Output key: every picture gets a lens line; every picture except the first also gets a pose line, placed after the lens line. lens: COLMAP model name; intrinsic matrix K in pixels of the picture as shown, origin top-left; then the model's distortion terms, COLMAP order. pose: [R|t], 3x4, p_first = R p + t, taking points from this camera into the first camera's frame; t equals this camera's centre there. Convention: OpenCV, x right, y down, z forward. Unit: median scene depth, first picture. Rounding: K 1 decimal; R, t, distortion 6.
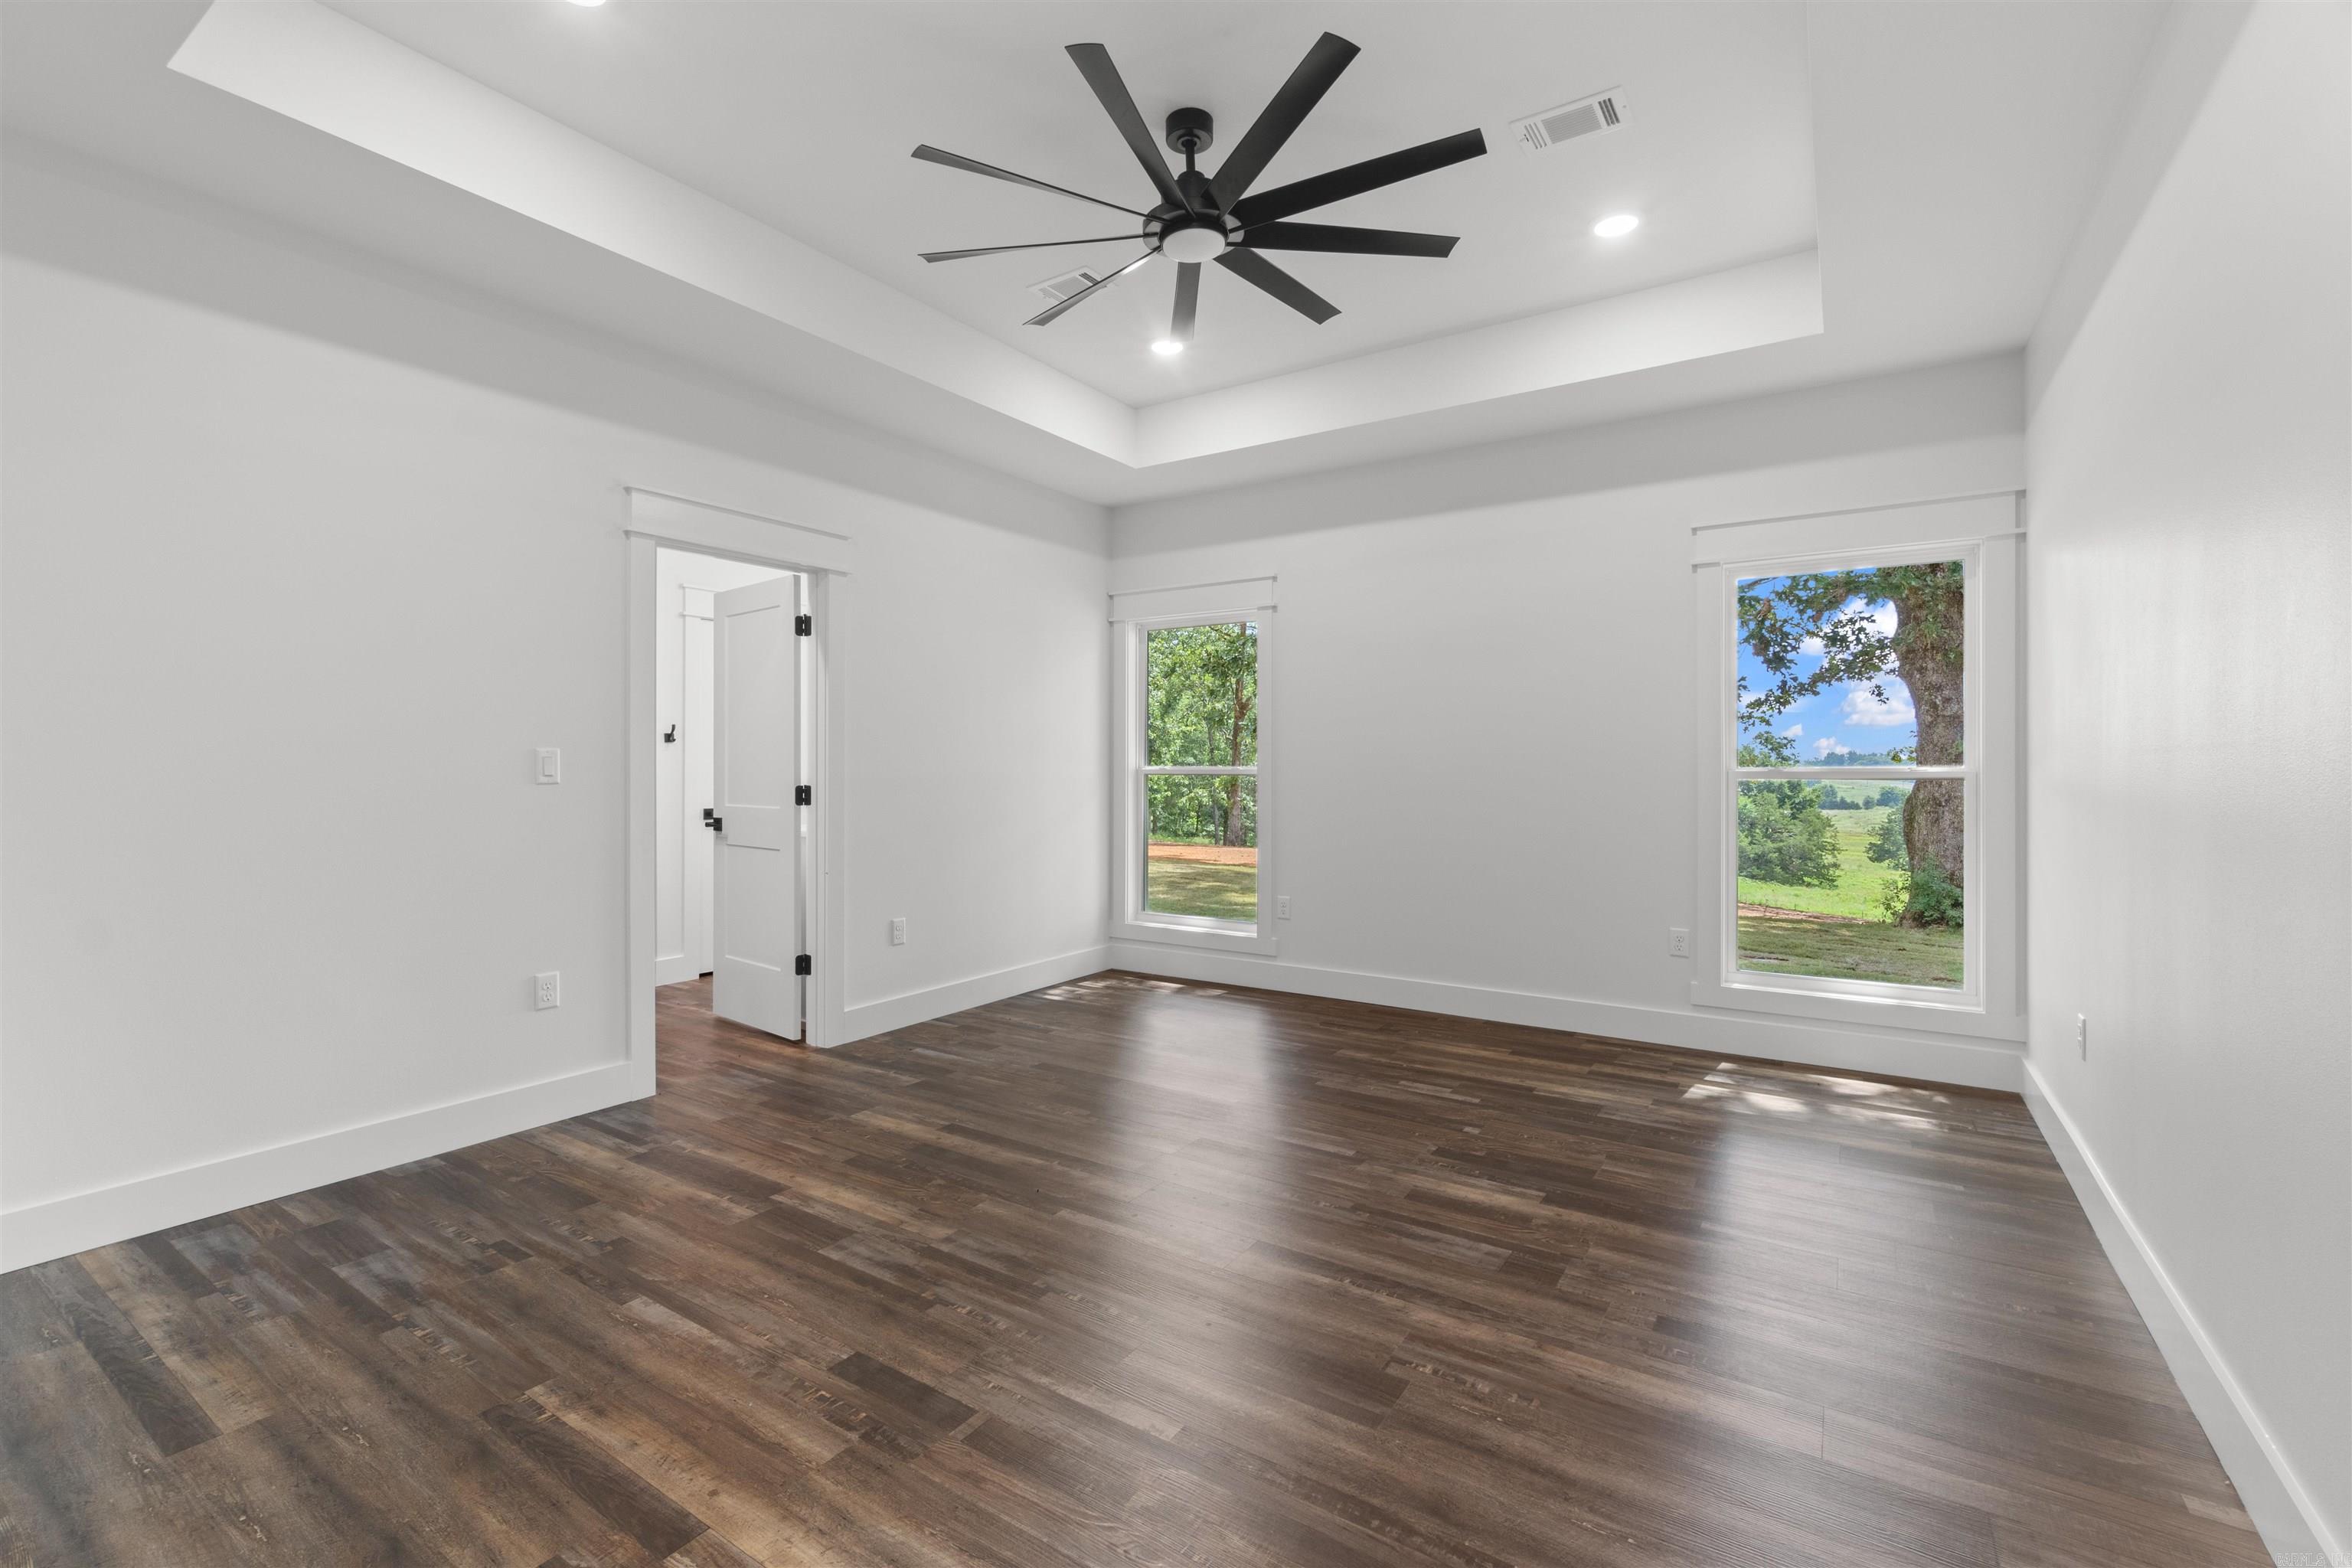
lens RADIAL K [[1022.3, 0, 1169.2], [0, 1022.3, 773.1], [0, 0, 1]] dist [-0.005898, 0.002825]
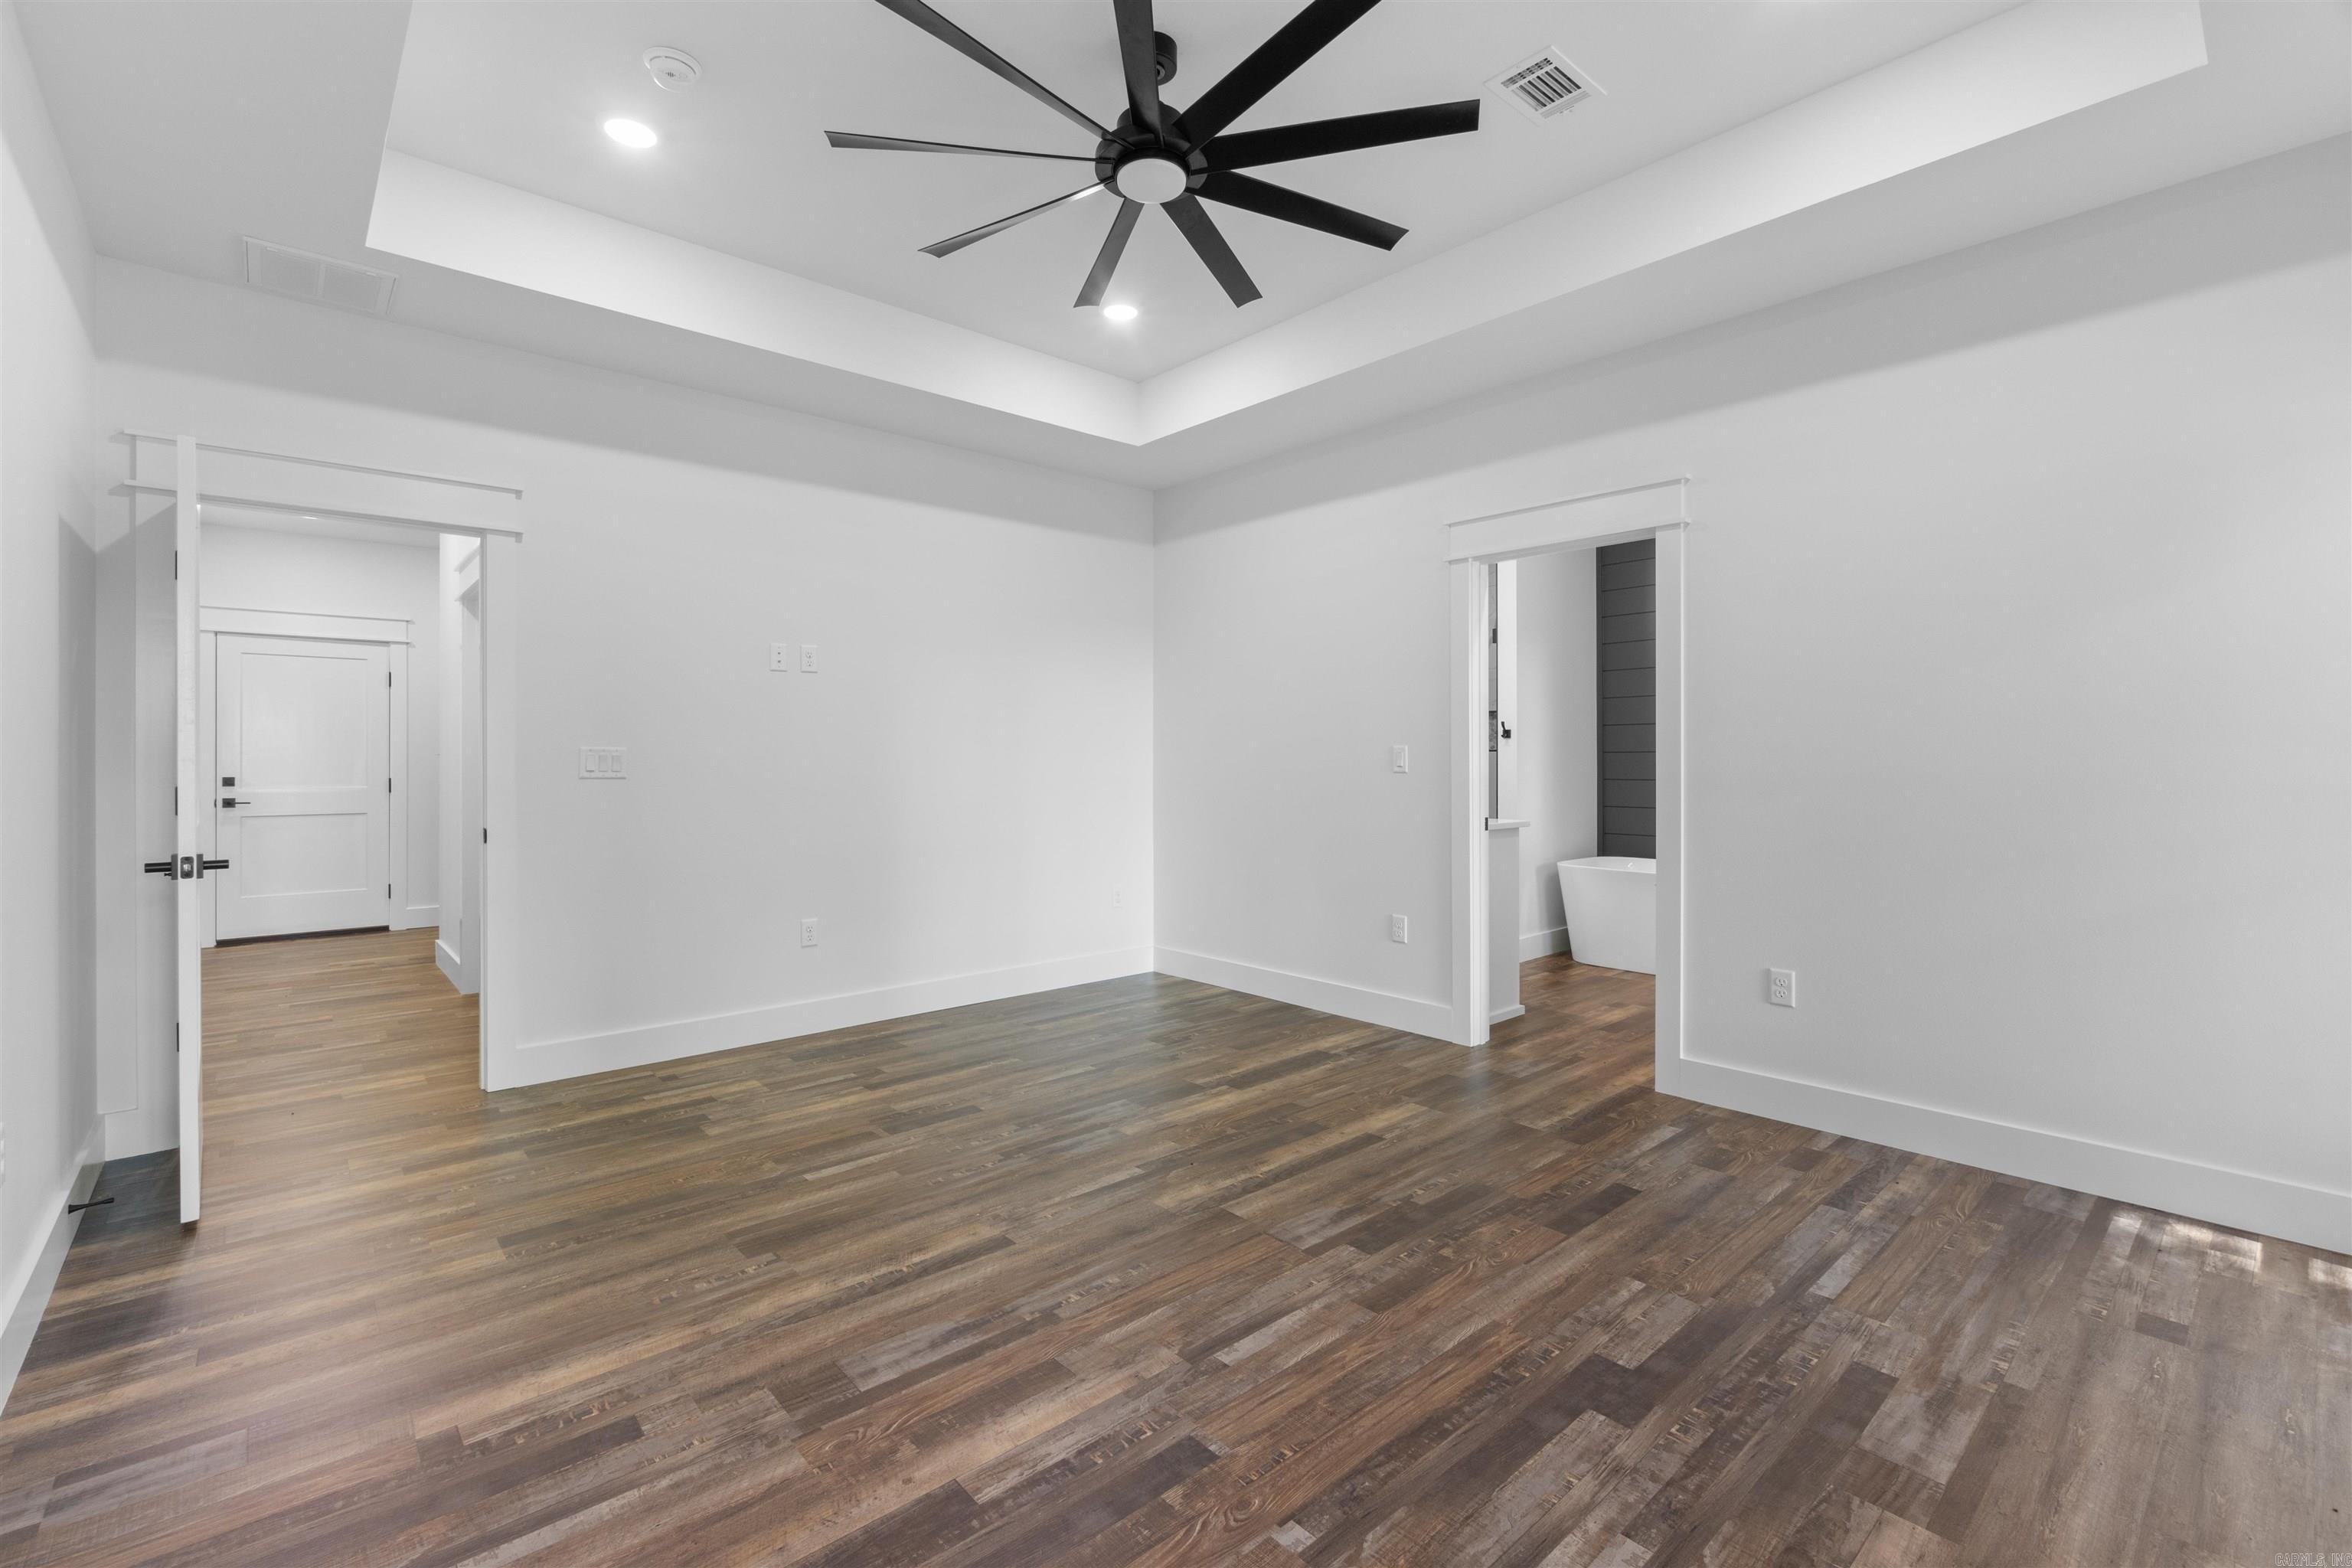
lens RADIAL K [[1022.3, 0, 1170.1], [0, 1022.3, 772.7], [0, 0, 1]] dist [-0.005898, 0.002825]
pose [[-0.257818, 0.012965, -0.966107, 0.986988], [-0.003203, 0.999893, 0.014274, -0.012146], [0.966188, 0.006775, -0.257749, 1.379850]]
